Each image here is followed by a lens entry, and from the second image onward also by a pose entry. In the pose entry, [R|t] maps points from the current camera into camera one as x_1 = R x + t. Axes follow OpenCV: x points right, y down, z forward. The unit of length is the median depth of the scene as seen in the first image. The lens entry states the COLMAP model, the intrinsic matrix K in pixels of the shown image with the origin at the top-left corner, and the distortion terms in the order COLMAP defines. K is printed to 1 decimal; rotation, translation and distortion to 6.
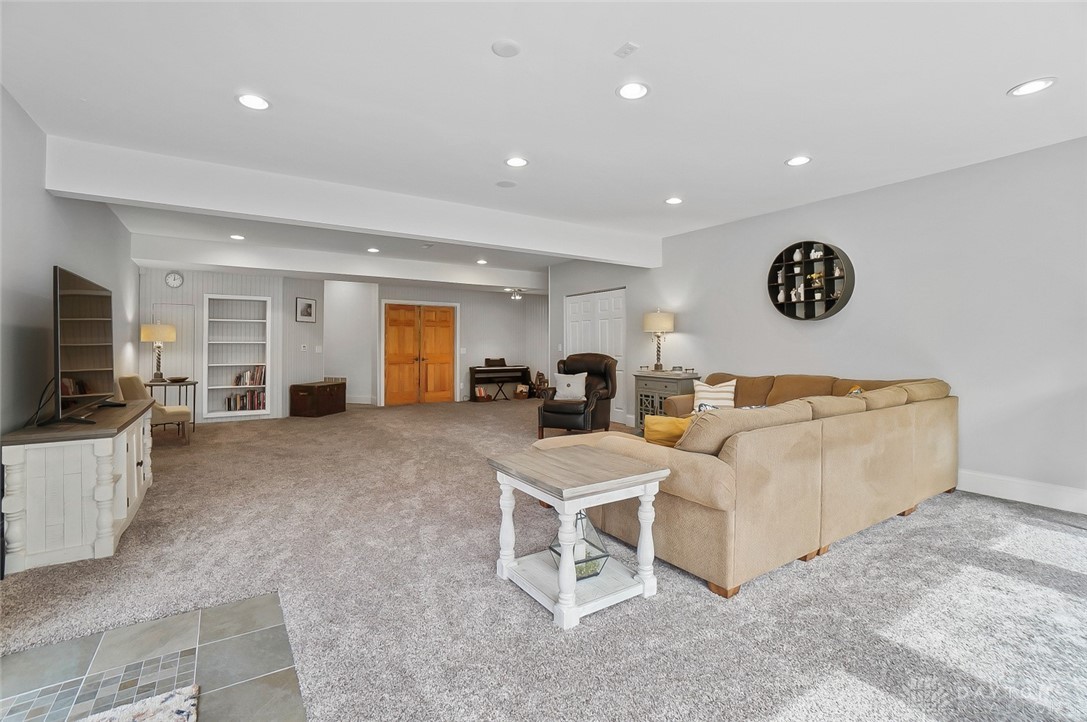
lens RADIAL K [[482.0, 0, 539.8], [0, 482.0, 349.7], [0, 0, 1]] dist [-0.032391, 0.000821]
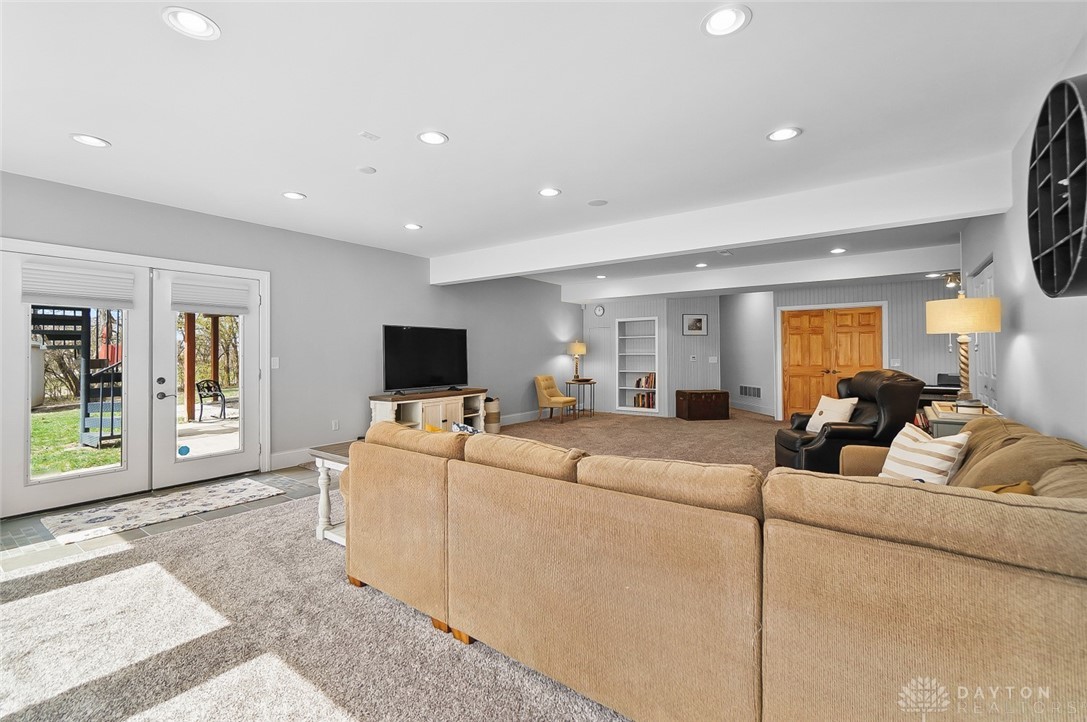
lens RADIAL K [[482.0, 0, 539.8], [0, 482.0, 349.7], [0, 0, 1]] dist [-0.032391, 0.000821]
pose [[0.337056, -0.012307, -0.941404, 0.490475], [-0.003209, 0.999894, -0.014220, -0.007862], [0.941479, 0.007814, 0.336981, 0.304943]]
